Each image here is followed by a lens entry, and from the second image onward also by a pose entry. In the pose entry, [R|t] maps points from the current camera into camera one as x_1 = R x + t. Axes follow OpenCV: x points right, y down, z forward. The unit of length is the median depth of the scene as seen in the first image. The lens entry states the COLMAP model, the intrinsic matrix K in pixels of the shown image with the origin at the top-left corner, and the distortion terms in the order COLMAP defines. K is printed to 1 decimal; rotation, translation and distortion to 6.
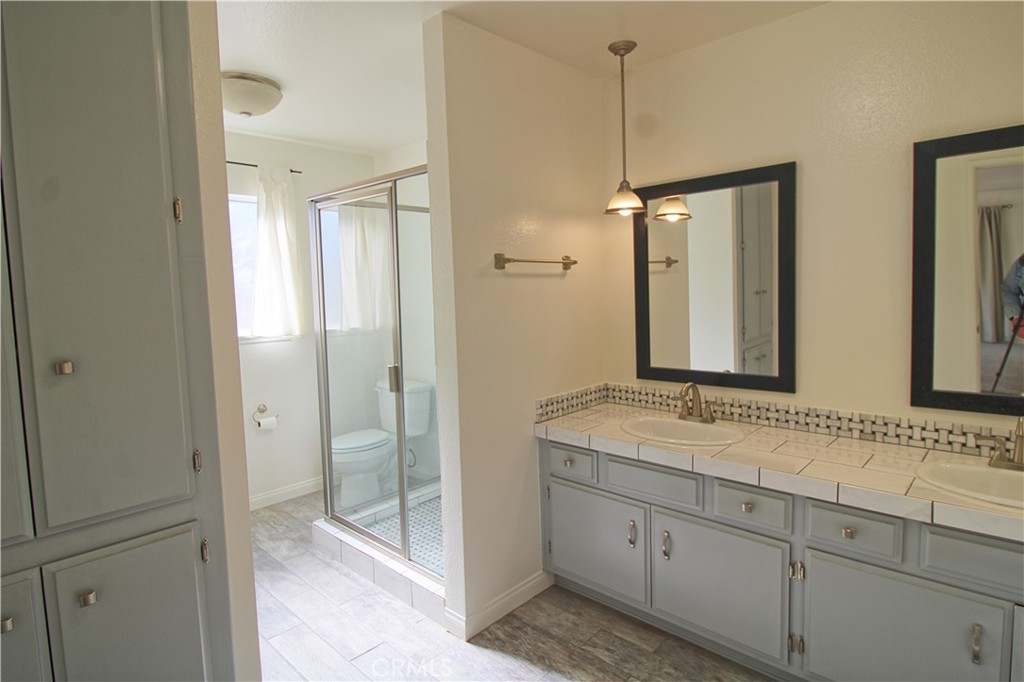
lens RADIAL K [[539.7, 0, 509.7], [0, 539.7, 335.6], [0, 0, 1]] dist [0.004274, -0.002330]
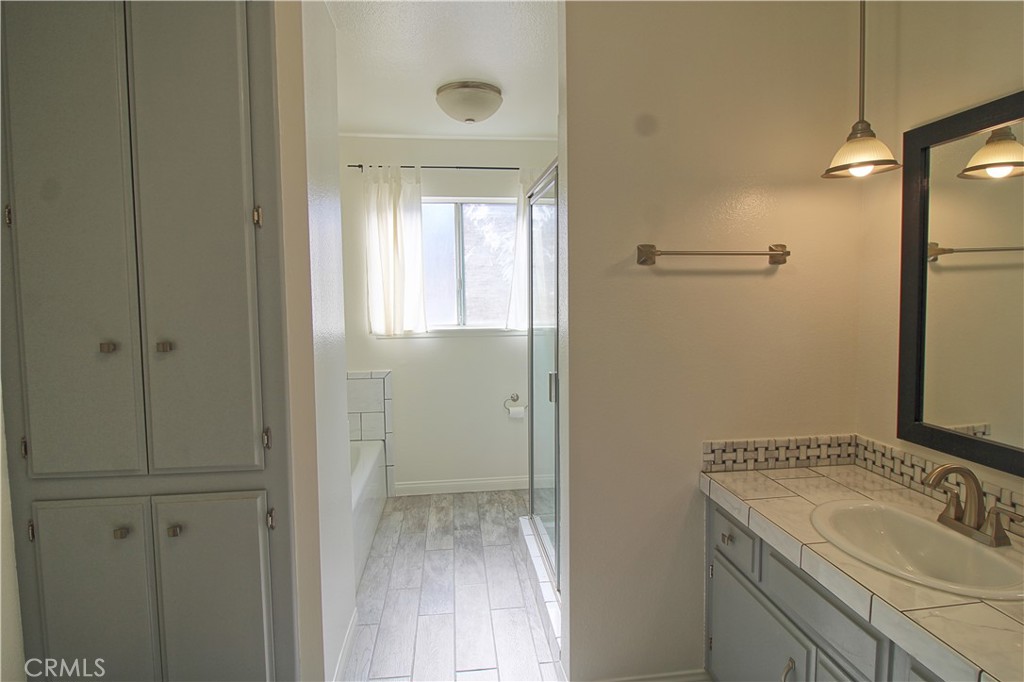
lens RADIAL K [[539.7, 0, 512.4], [0, 539.7, 334.6], [0, 0, 1]] dist [0.004274, -0.002330]
pose [[0.777817, 0.071171, -0.624448, 0.280295], [-0.067453, 0.997282, 0.029645, -0.028415], [0.624861, 0.019062, 0.780504, 0.241837]]
